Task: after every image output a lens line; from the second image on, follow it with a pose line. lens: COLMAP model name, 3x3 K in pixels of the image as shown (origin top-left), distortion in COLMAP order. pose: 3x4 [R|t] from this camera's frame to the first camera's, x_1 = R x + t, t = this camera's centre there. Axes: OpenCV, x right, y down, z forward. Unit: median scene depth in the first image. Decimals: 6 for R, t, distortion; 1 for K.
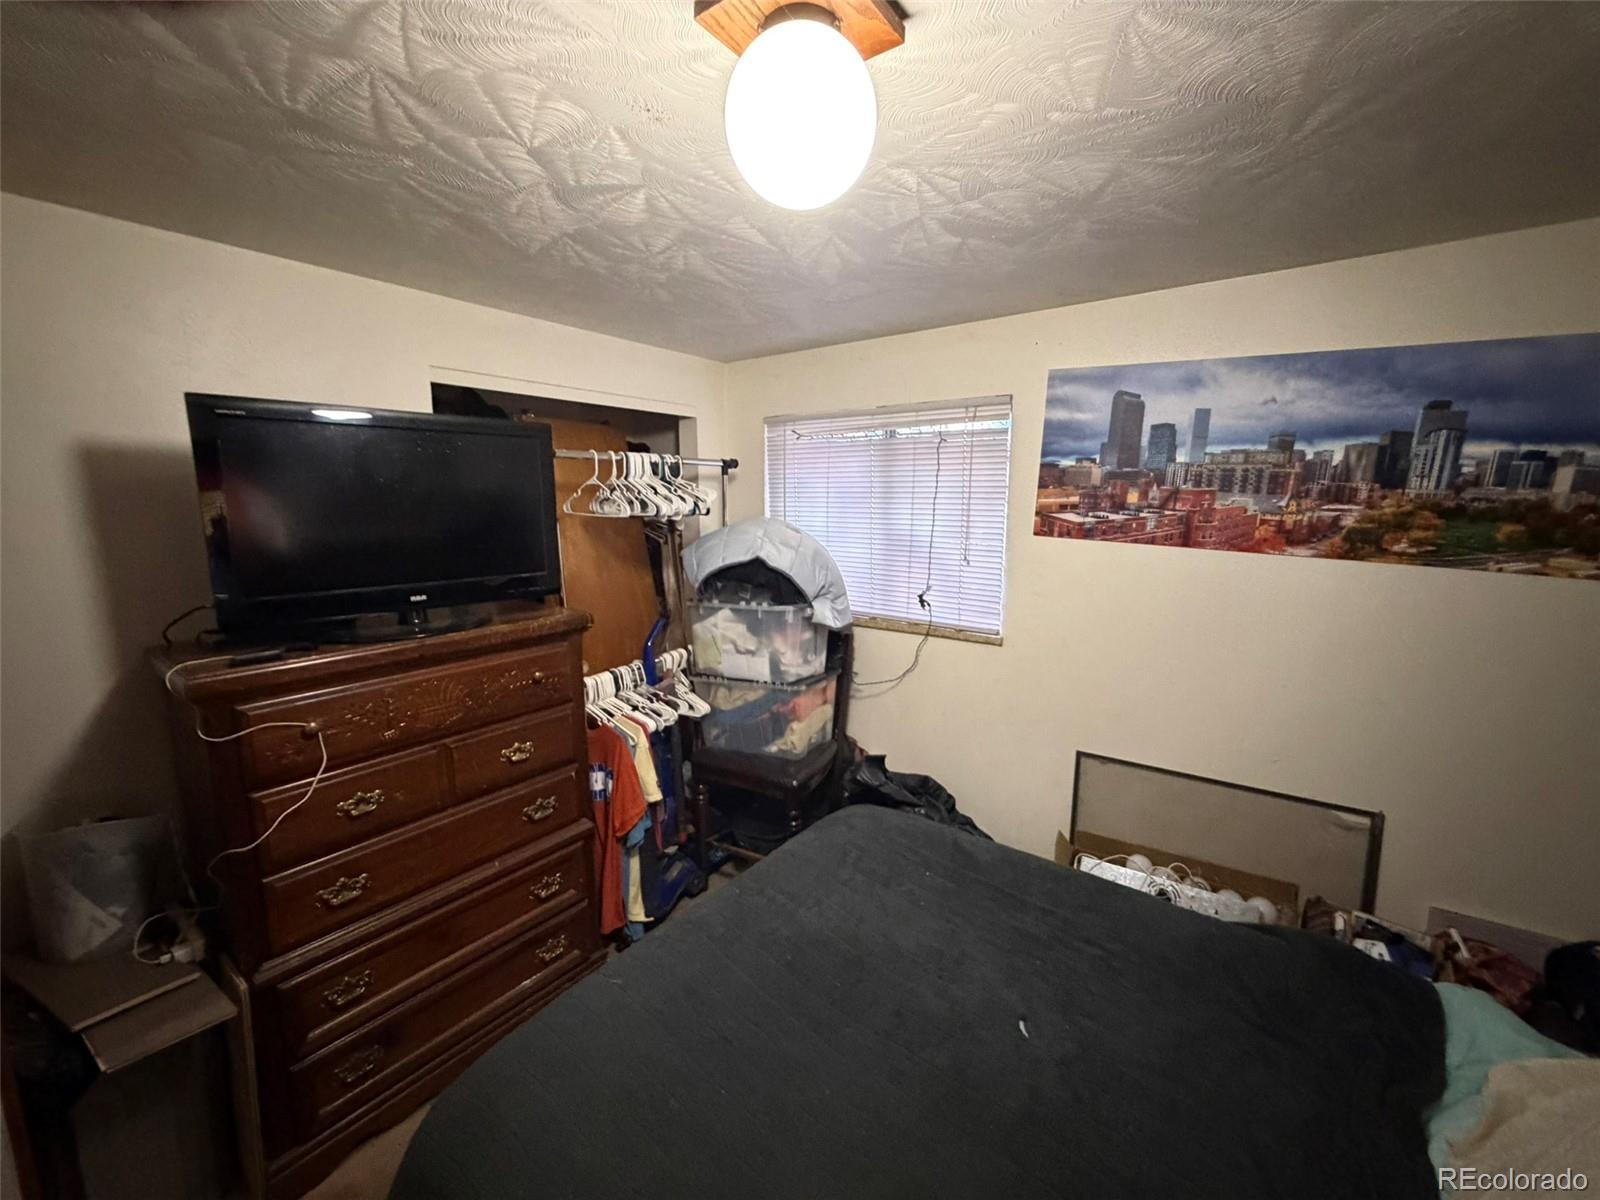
lens RADIAL K [[640.5, 0, 797.0], [0, 640.5, 599.5], [0, 0, 1]] dist [0.000501, -0.000133]
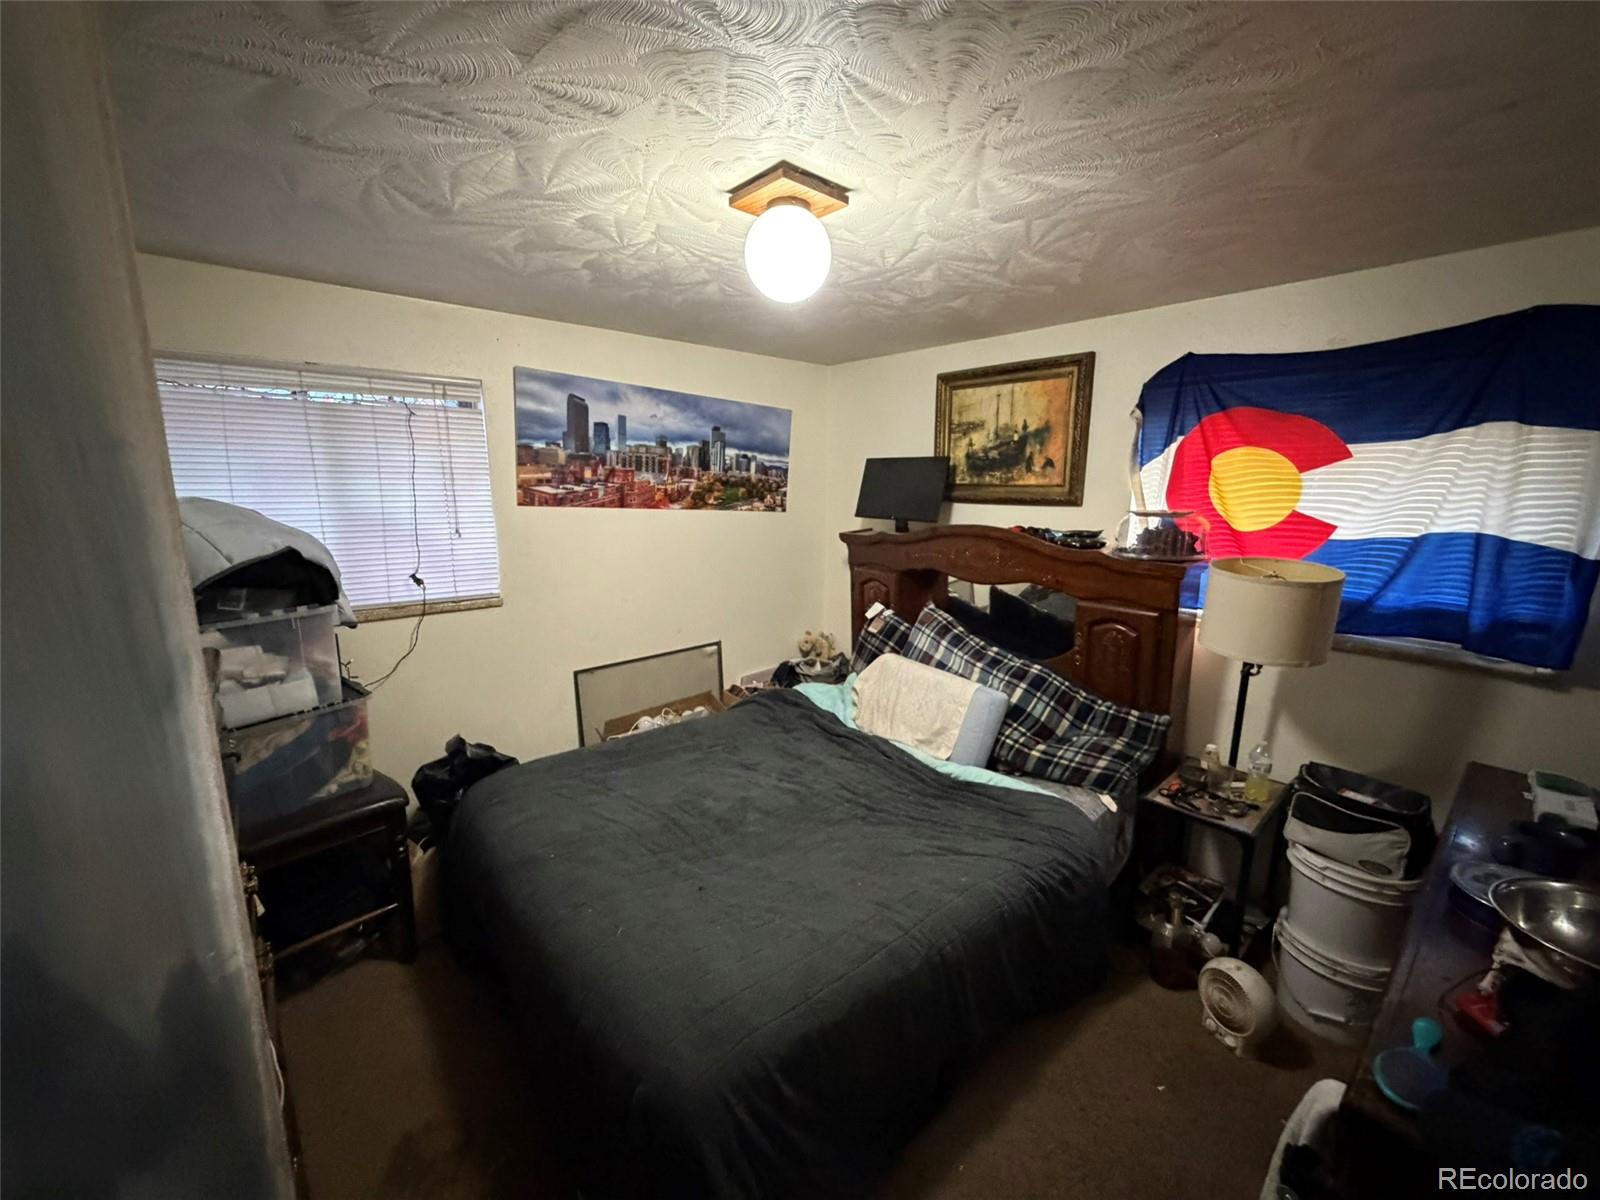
lens RADIAL K [[640.5, 0, 797.0], [0, 640.5, 599.5], [0, 0, 1]] dist [0.000501, -0.000133]
pose [[0.210667, -0.177484, 0.961311, -0.783486], [0.149629, 0.977647, 0.147710, -0.032950], [-0.966038, 0.112723, 0.232515, 0.287470]]
